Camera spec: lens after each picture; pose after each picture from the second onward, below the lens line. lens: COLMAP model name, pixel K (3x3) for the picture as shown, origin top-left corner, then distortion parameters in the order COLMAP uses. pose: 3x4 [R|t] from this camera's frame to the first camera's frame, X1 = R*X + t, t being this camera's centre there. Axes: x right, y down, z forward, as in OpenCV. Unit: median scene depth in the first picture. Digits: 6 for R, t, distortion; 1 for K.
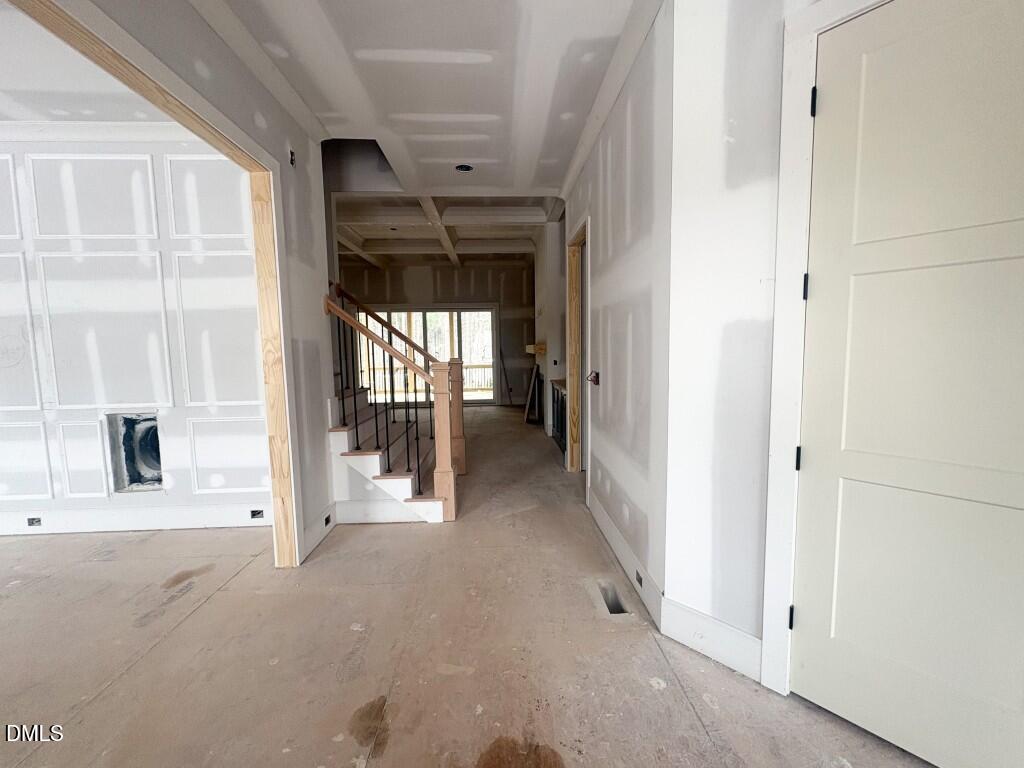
lens RADIAL K [[406.5, 0, 512.0], [0, 406.5, 384.0], [0, 0, 1]] dist [-0.002324, 0.000135]
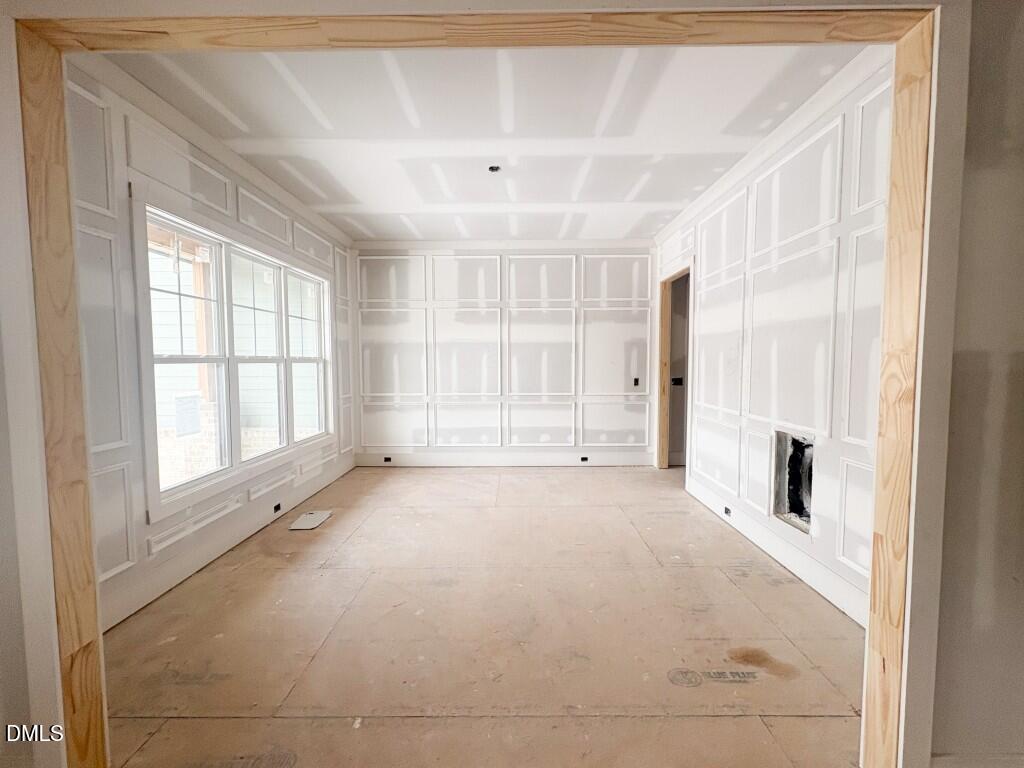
lens RADIAL K [[406.5, 0, 512.0], [0, 406.5, 384.0], [0, 0, 1]] dist [-0.002324, 0.000135]
pose [[-0.046168, 0.074614, -0.996143, -0.044207], [-0.082281, 0.993534, 0.078232, -0.056922], [0.995539, 0.085576, -0.039731, 0.427184]]
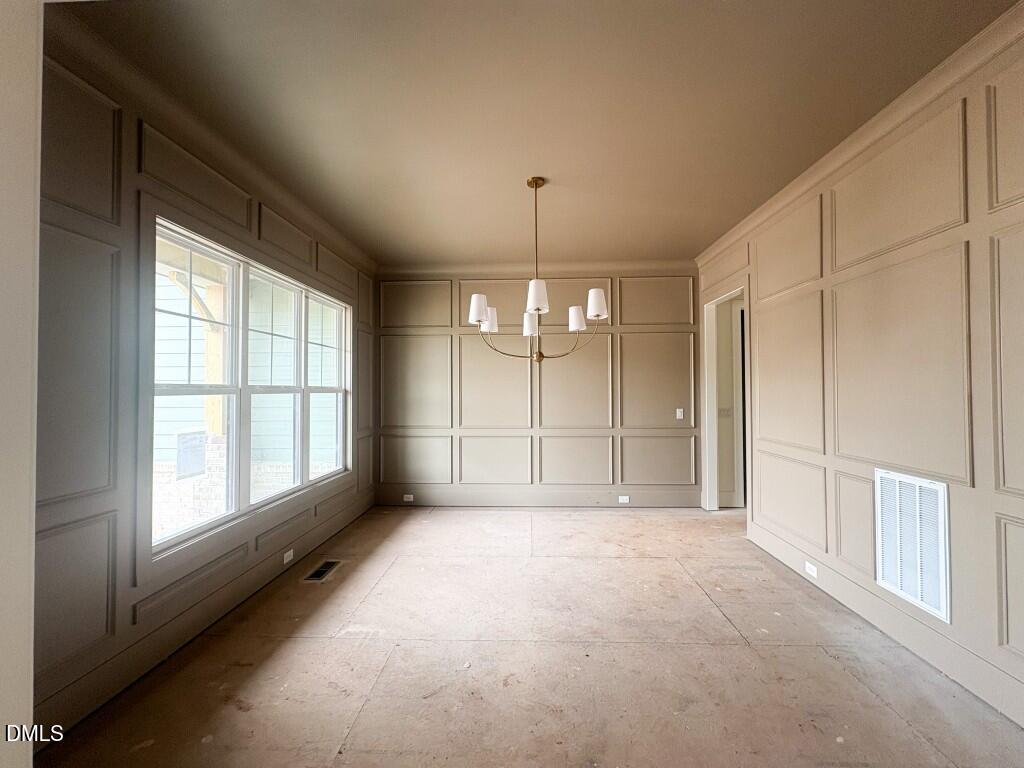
lens RADIAL K [[406.5, 0, 512.0], [0, 406.5, 384.0], [0, 0, 1]] dist [-0.002324, 0.000135]
pose [[-0.079966, 0.002797, -0.996794, -0.171128], [-0.080608, 0.996703, 0.009264, -0.049682], [0.993533, 0.081090, -0.079477, 0.349567]]
